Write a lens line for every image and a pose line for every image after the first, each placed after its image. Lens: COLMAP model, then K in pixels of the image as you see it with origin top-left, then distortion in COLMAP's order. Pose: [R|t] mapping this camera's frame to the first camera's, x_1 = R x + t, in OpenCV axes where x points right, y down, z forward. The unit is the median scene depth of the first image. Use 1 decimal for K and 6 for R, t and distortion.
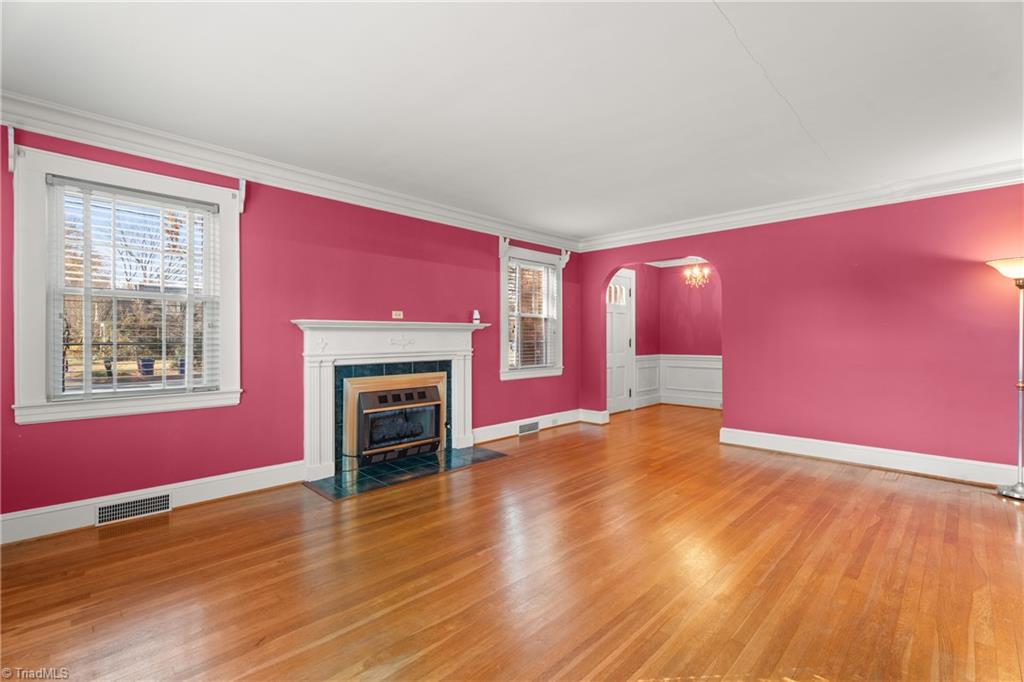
lens RADIAL K [[459.3, 0, 507.1], [0, 459.3, 339.1], [0, 0, 1]] dist [-0.007076, 0.005148]
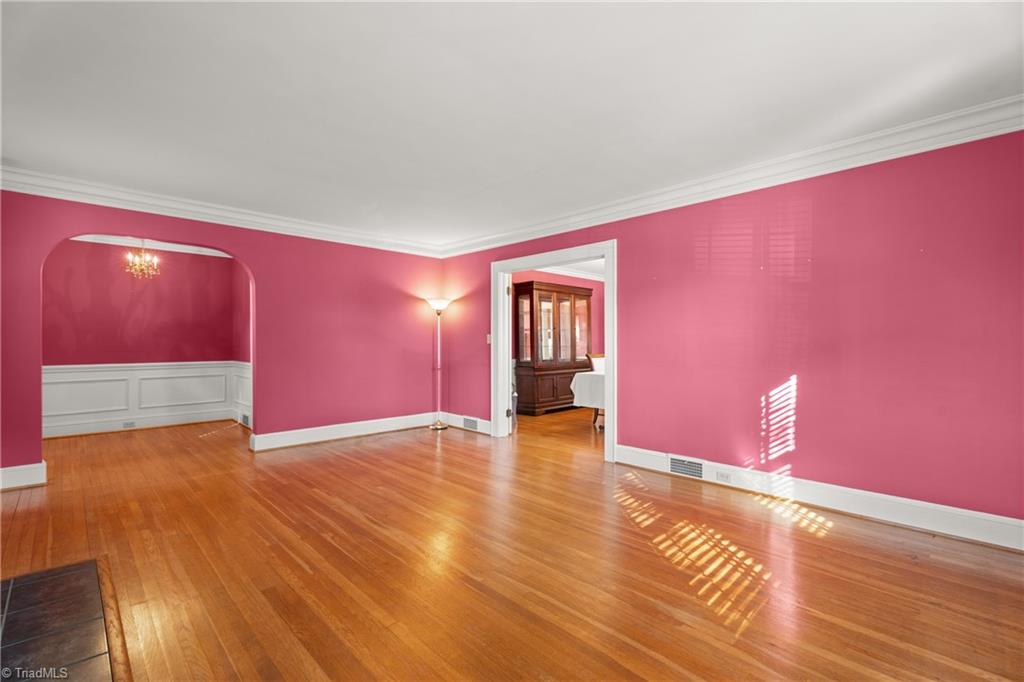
lens RADIAL K [[459.3, 0, 505.3], [0, 459.3, 347.0], [0, 0, 1]] dist [-0.007076, 0.005148]
pose [[0.022408, -0.010551, 0.999693, -0.658767], [0.001856, 0.999943, 0.010512, -0.002184], [-0.999747, 0.001619, 0.022426, 0.632219]]
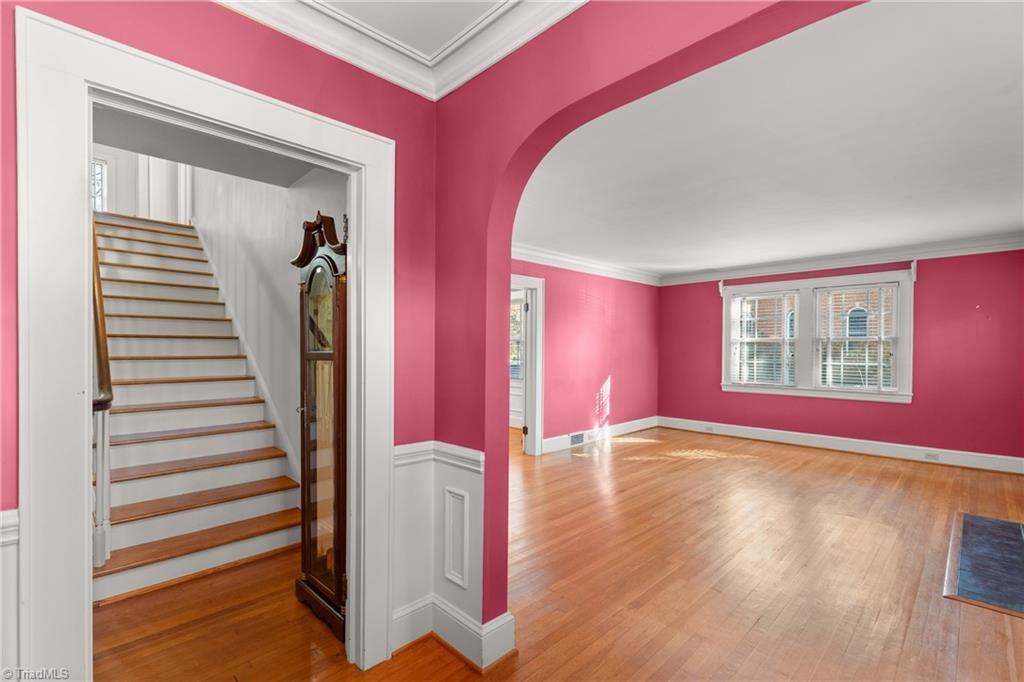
lens RADIAL K [[459.3, 0, 523.2], [0, 459.3, 354.8], [0, 0, 1]] dist [-0.007076, 0.005148]
pose [[-0.999993, 0.001051, -0.003688, 0.616865], [0.001003, 0.999916, 0.012950, -0.036869], [0.003701, 0.012946, -0.999909, 1.892540]]
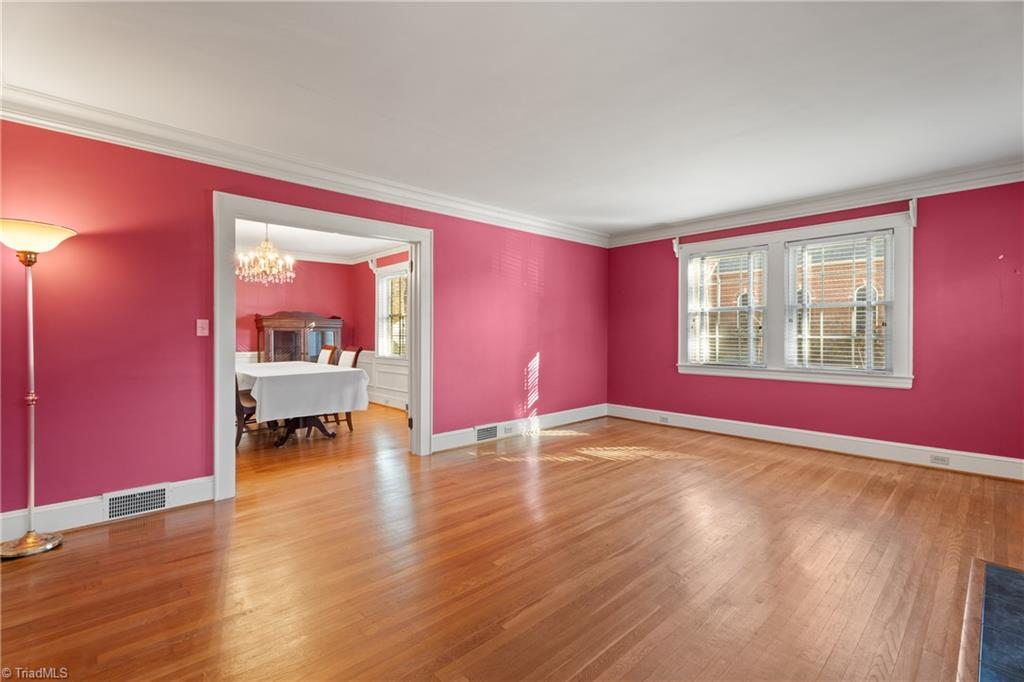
lens RADIAL K [[459.3, 0, 518.7], [0, 459.3, 333.3], [0, 0, 1]] dist [-0.007076, 0.005148]
pose [[-0.999738, 0.004862, 0.022348, 0.293473], [0.004922, 0.999984, 0.002629, -0.002191], [-0.022335, 0.002739, -0.999747, 1.560469]]
